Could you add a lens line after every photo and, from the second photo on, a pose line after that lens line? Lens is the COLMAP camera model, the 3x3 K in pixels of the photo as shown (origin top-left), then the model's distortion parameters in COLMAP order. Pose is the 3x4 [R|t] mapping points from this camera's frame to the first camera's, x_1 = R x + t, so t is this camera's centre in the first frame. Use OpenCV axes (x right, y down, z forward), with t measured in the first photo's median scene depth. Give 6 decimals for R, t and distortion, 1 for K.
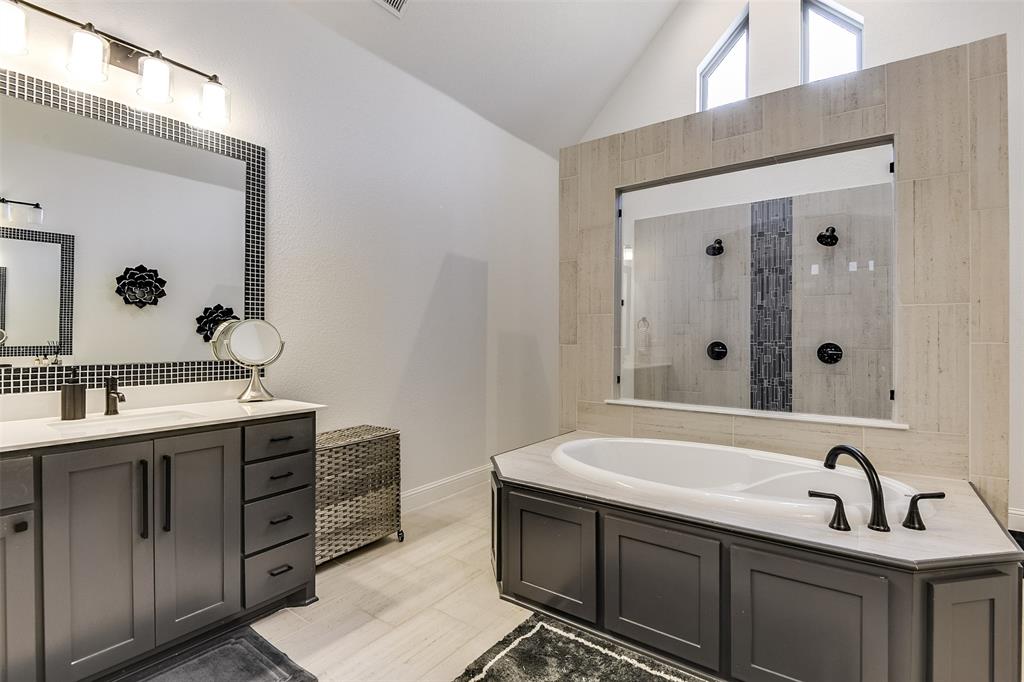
lens RADIAL K [[478.5, 0, 513.2], [0, 478.5, 325.9], [0, 0, 1]] dist [0.024355, -0.025708]
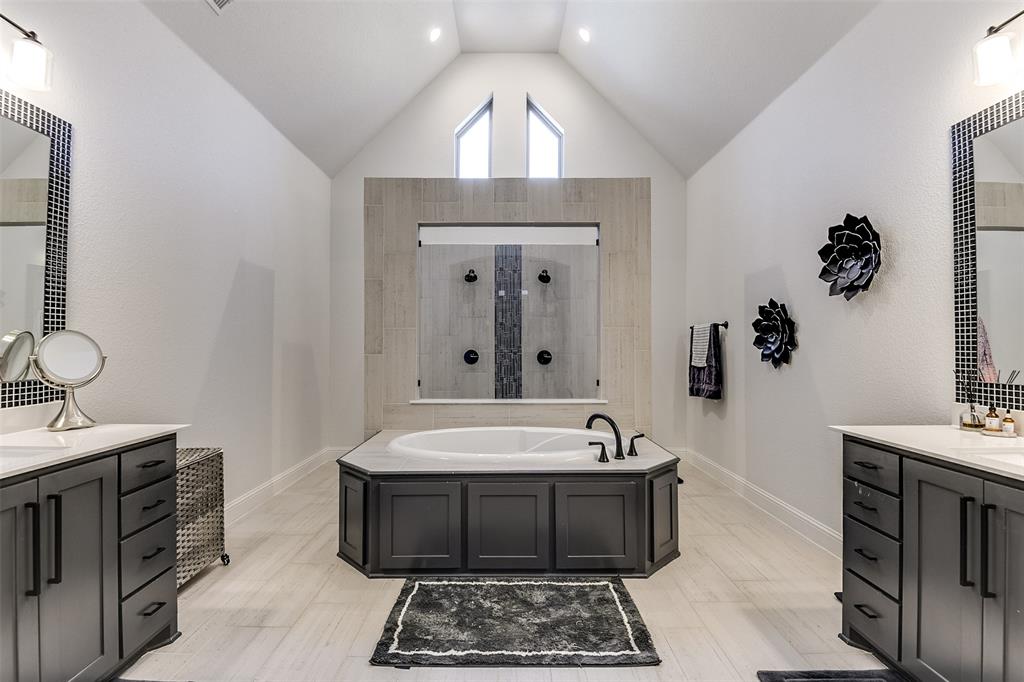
lens RADIAL K [[471.0, 0, 503.0], [0, 471.0, 319.8], [0, 0, 1]] dist [0.021265, -0.024361]
pose [[0.808840, 0.027645, 0.587379, -0.392399], [-0.011953, 0.999461, -0.030581, -0.015331], [-0.587907, 0.017715, 0.808734, -0.095150]]
